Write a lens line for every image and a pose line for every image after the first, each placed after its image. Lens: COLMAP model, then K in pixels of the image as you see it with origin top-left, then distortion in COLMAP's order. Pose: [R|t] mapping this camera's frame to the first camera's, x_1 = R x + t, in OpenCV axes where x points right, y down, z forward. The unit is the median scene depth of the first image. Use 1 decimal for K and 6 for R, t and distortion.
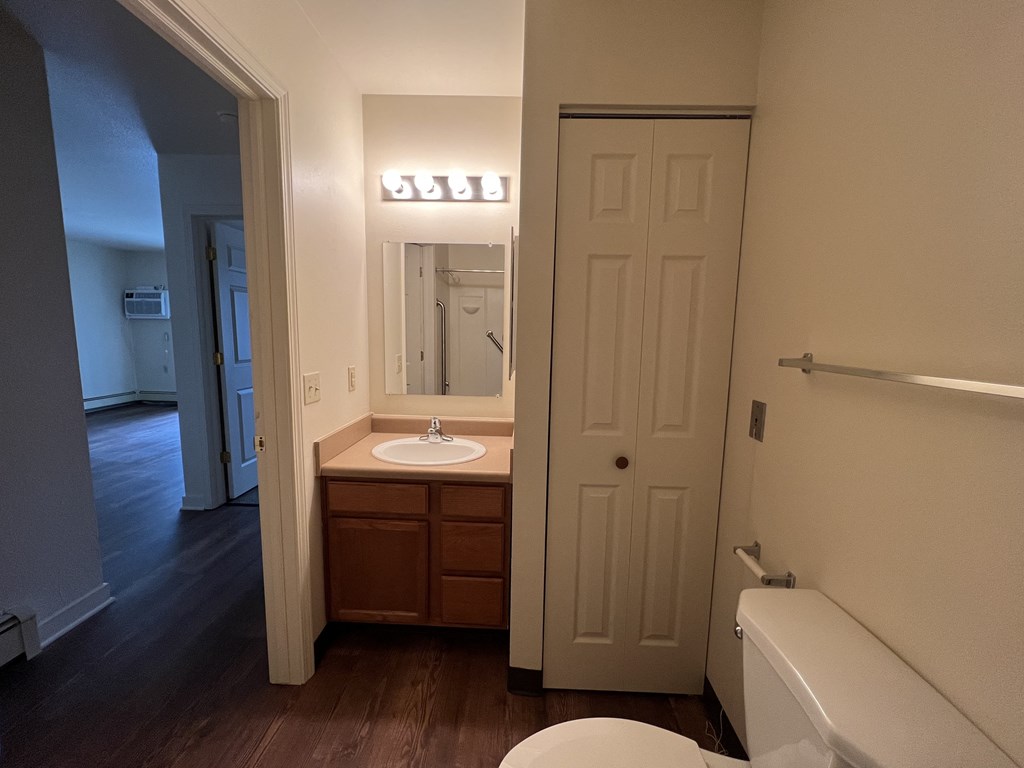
lens RADIAL K [[421.1, 0, 512.0], [0, 421.1, 384.0], [0, 0, 1]] dist [-0.000675, 0.000141]
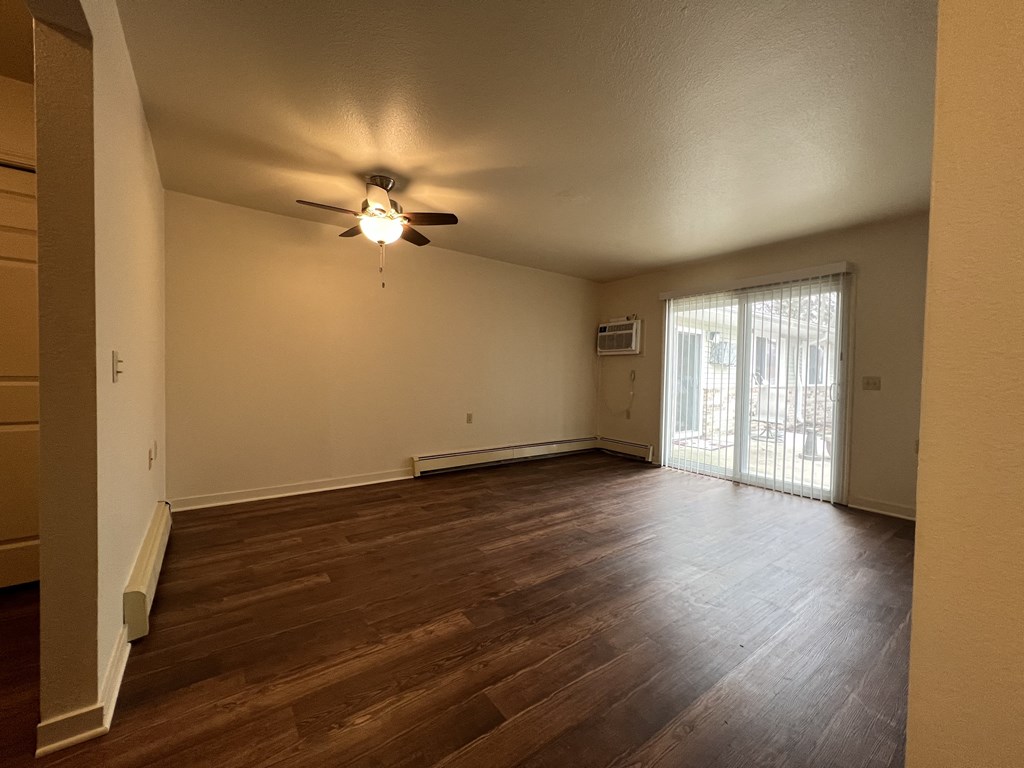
lens RADIAL K [[408.8, 0, 512.0], [0, 408.8, 384.0], [0, 0, 1]] dist [-0.000752, -0.000350]
pose [[0.620050, 0.015798, -0.784403, -1.136090], [-0.109013, 0.991834, -0.066195, -0.056586], [0.776952, 0.126554, 0.616709, 1.082694]]
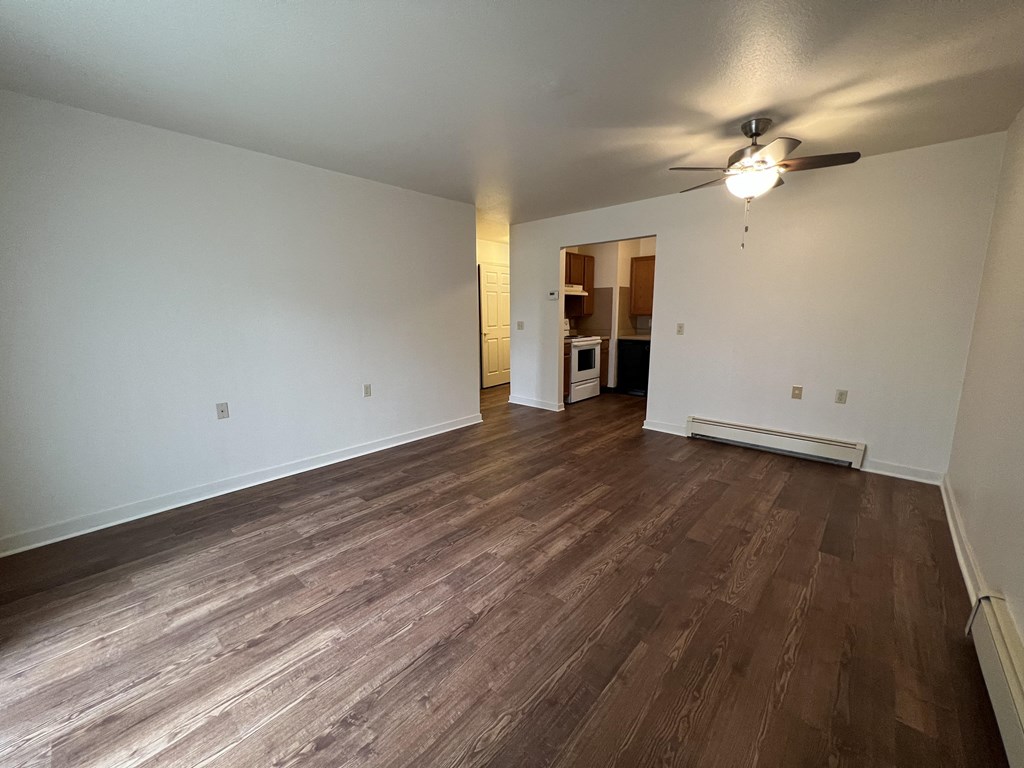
lens RADIAL K [[408.8, 0, 512.0], [0, 408.8, 384.0], [0, 0, 1]] dist [-0.000752, -0.000350]
pose [[-0.765581, -0.127807, 0.630516, -2.821361], [0.074976, 0.955665, 0.284752, -0.440789], [-0.638955, 0.265274, -0.722057, 3.078033]]
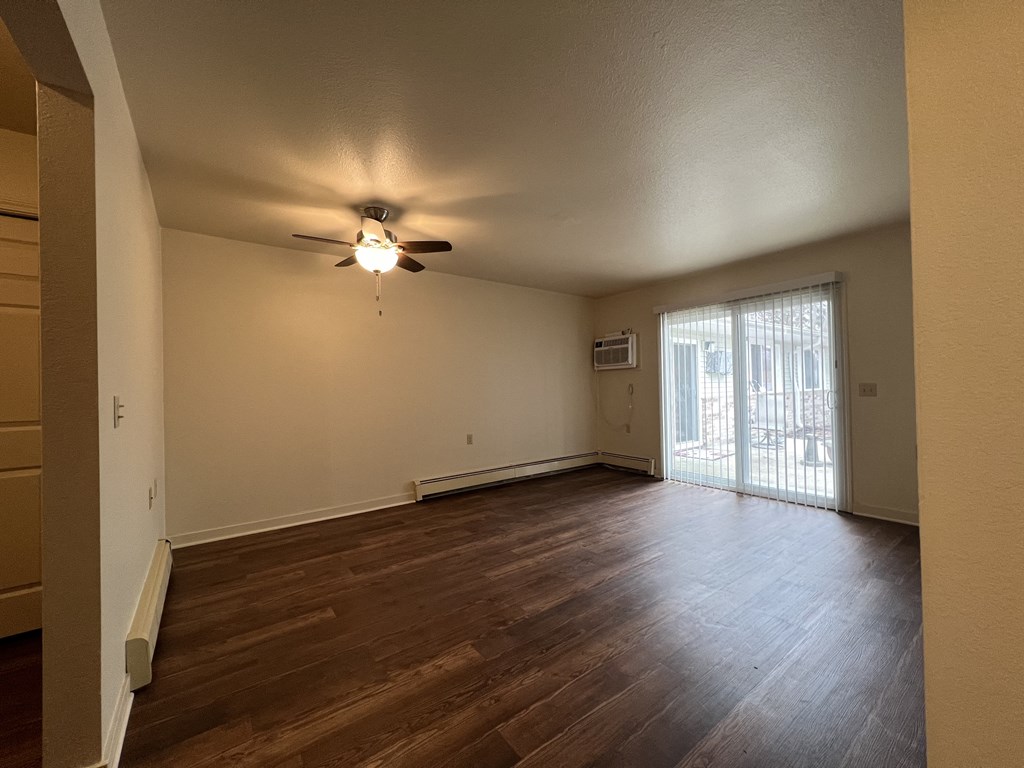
lens RADIAL K [[408.8, 0, 512.0], [0, 408.8, 384.0], [0, 0, 1]] dist [-0.000752, -0.000350]
pose [[0.623688, -0.036868, -0.780803, -1.134055], [-0.069062, 0.992382, -0.102023, -0.081570], [0.778616, 0.117554, 0.616391, 1.073006]]
